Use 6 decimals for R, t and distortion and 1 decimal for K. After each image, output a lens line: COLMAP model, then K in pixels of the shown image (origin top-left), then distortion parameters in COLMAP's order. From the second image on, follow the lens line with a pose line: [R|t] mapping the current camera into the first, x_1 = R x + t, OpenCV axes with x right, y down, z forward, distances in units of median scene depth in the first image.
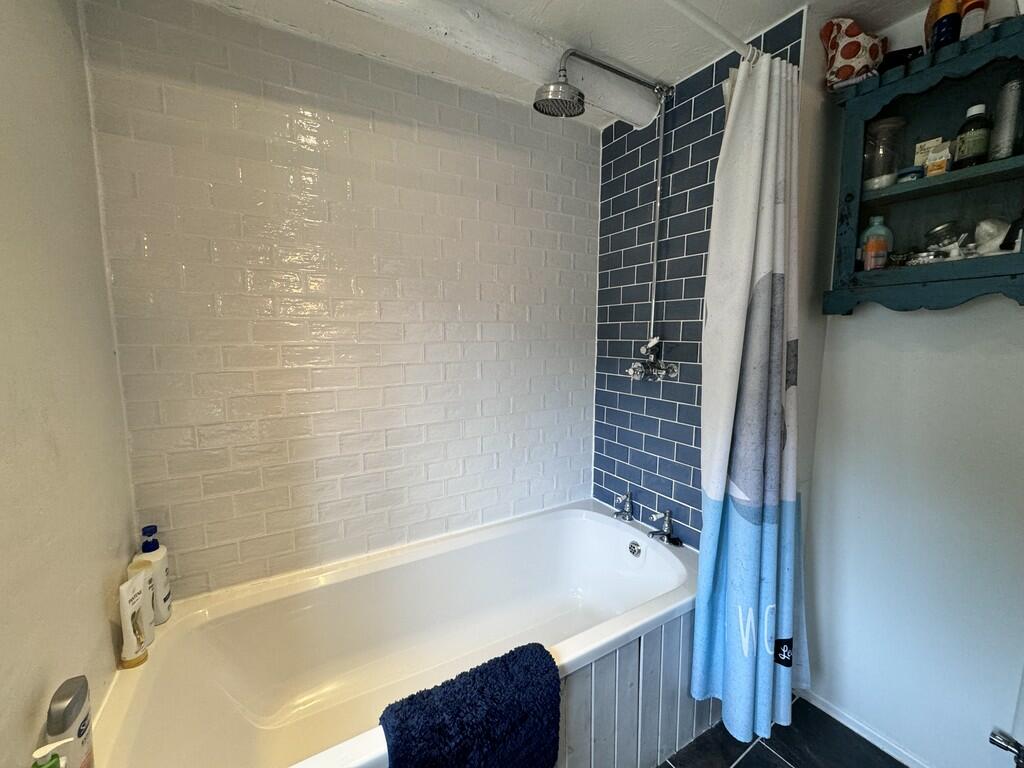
lens RADIAL K [[411.0, 0, 515.9], [0, 411.0, 383.4], [0, 0, 1]] dist [-0.001635, 0.000028]
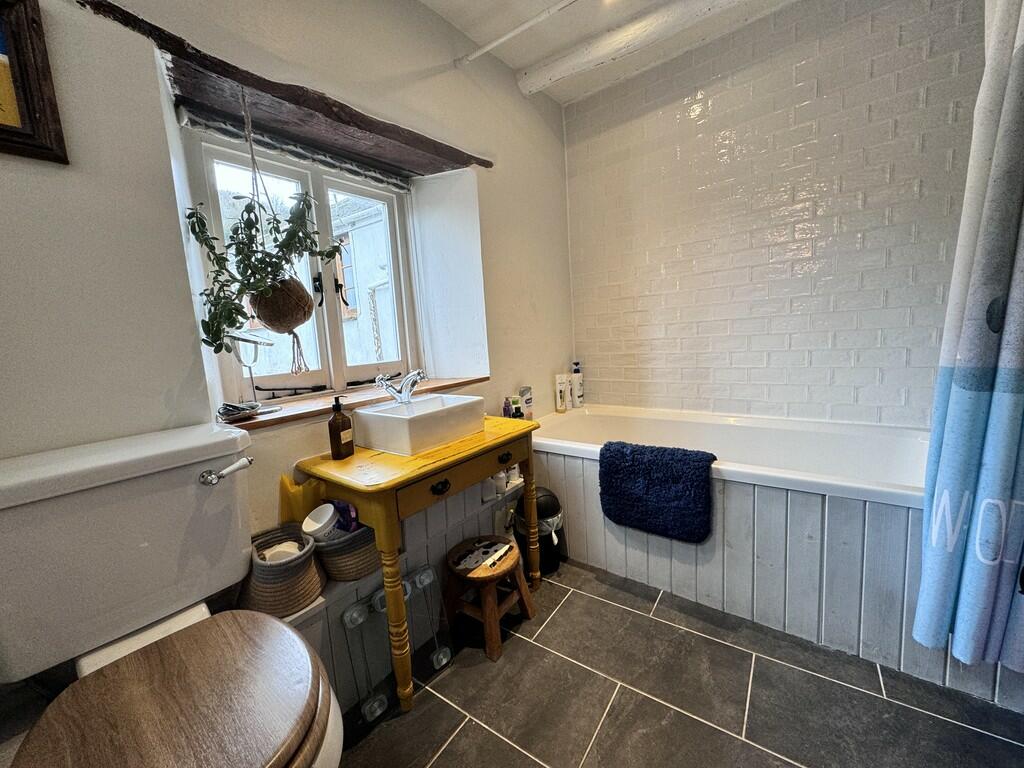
lens RADIAL K [[411.0, 0, 515.9], [0, 411.0, 383.4], [0, 0, 1]] dist [-0.001635, 0.000028]
pose [[0.379500, 0.093698, -0.920435, 0.950685], [-0.042889, 0.995571, 0.083664, 0.295443], [0.924197, 0.007726, 0.381838, -0.100480]]
